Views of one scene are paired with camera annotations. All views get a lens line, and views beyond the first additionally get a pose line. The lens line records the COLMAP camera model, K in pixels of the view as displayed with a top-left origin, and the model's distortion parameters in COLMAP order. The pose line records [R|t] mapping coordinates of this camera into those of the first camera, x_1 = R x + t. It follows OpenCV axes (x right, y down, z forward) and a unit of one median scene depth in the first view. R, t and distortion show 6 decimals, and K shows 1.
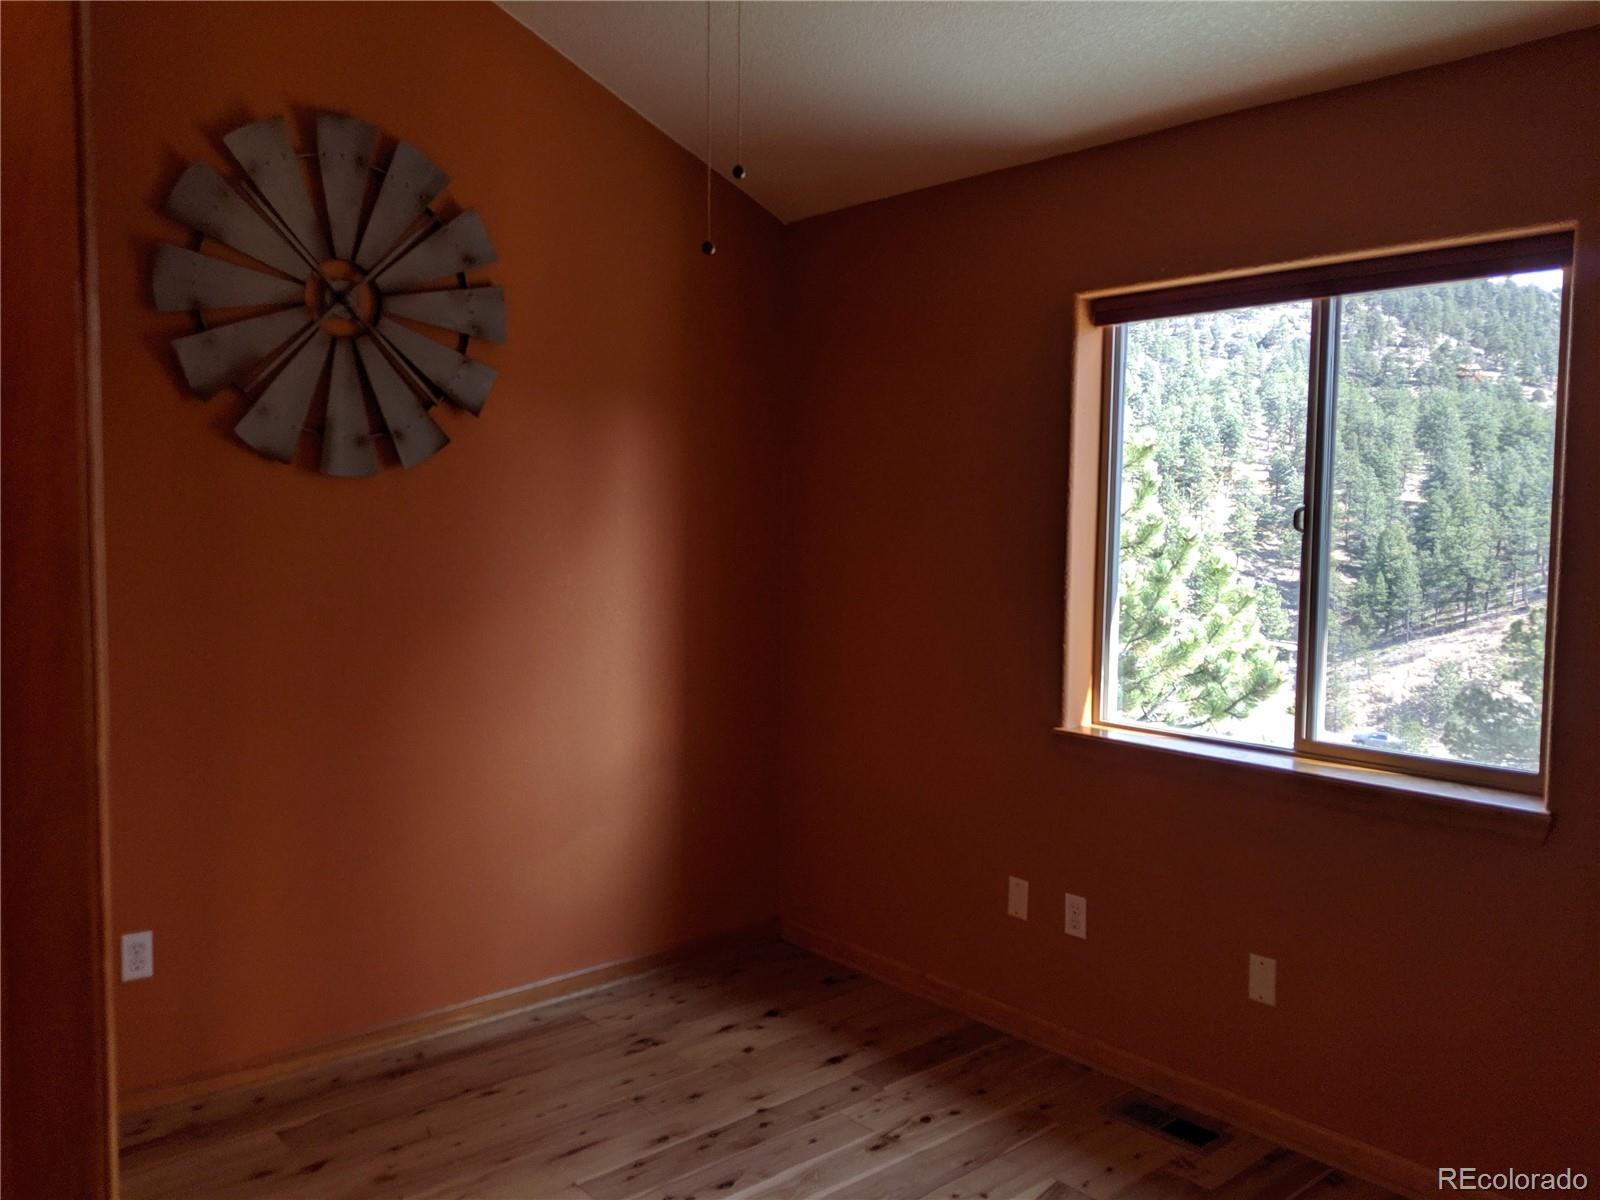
lens RADIAL K [[1286.4, 0, 793.0], [0, 1286.4, 629.2], [0, 0, 1]] dist [0.068081, -0.158331]
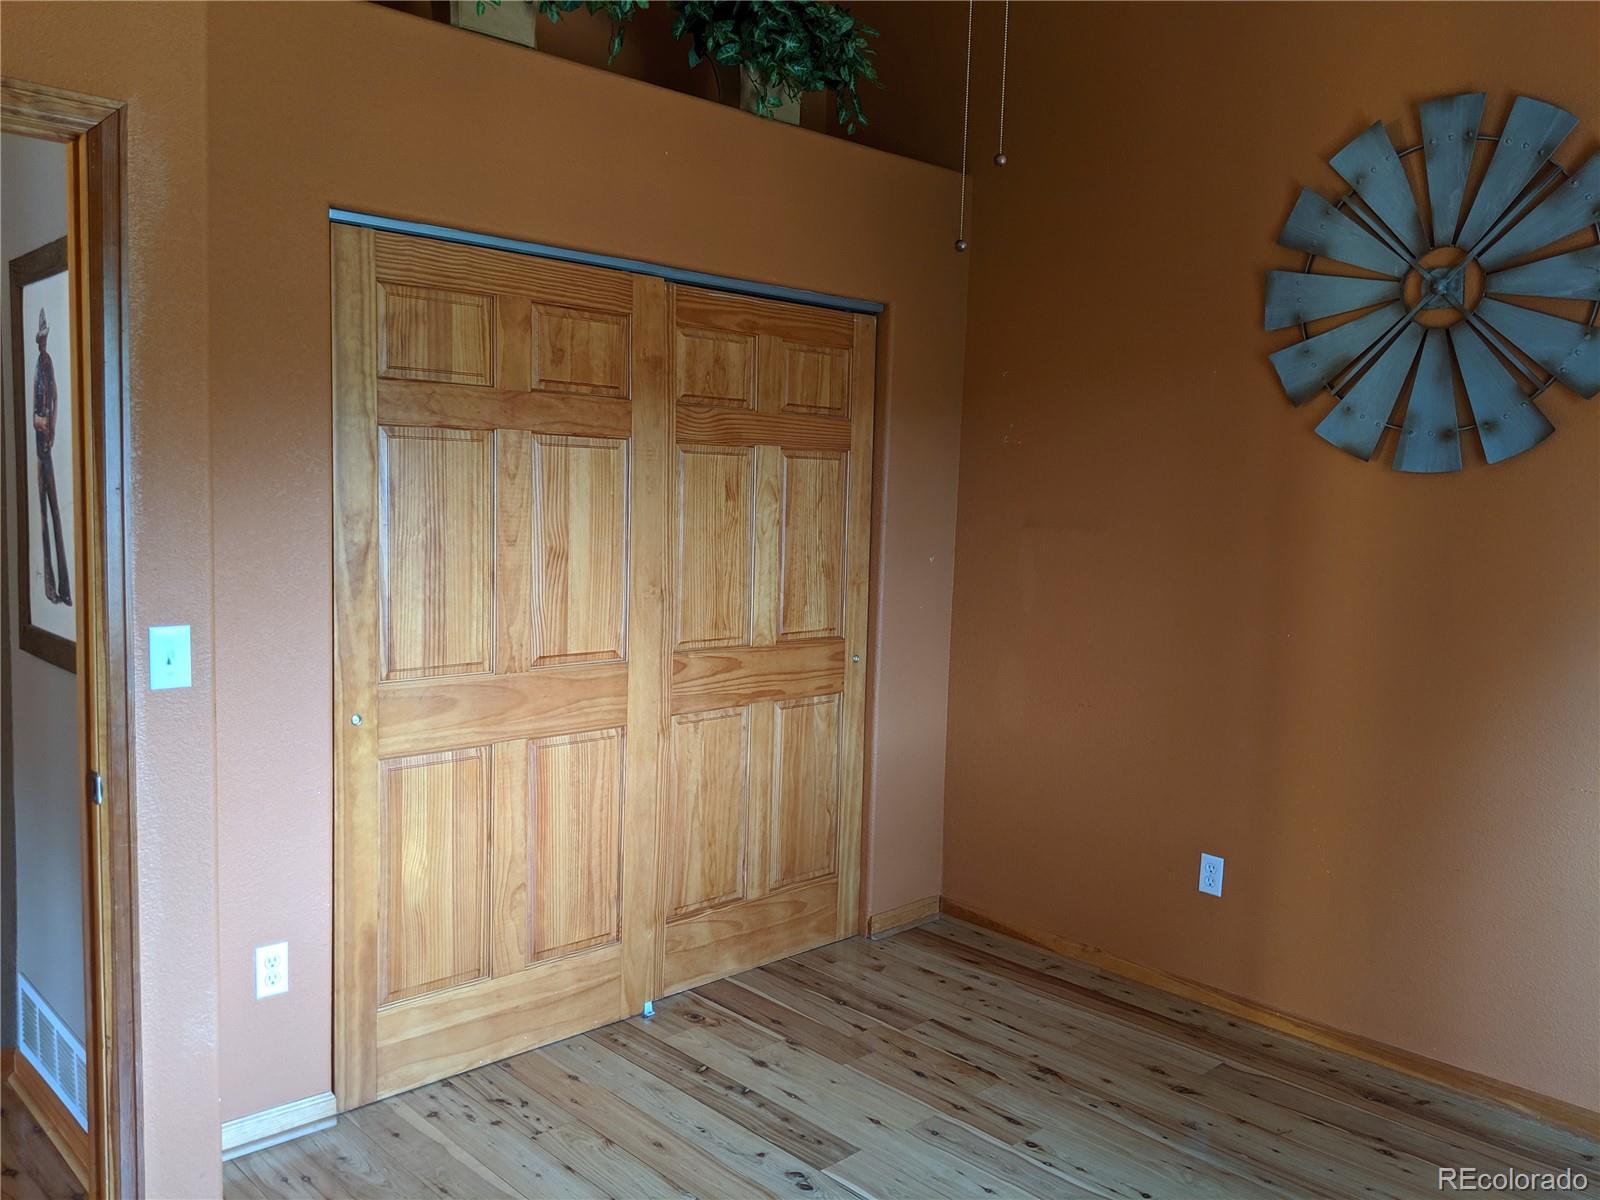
lens RADIAL K [[1272.0, 0, 790.2], [0, 1272.0, 607.0], [0, 0, 1]] dist [0.058769, -0.106408]
pose [[0.037720, 0.092448, -0.995003, 0.611945], [-0.126362, 0.988160, 0.087022, -0.042850], [0.991267, 0.122448, 0.048955, 0.508275]]
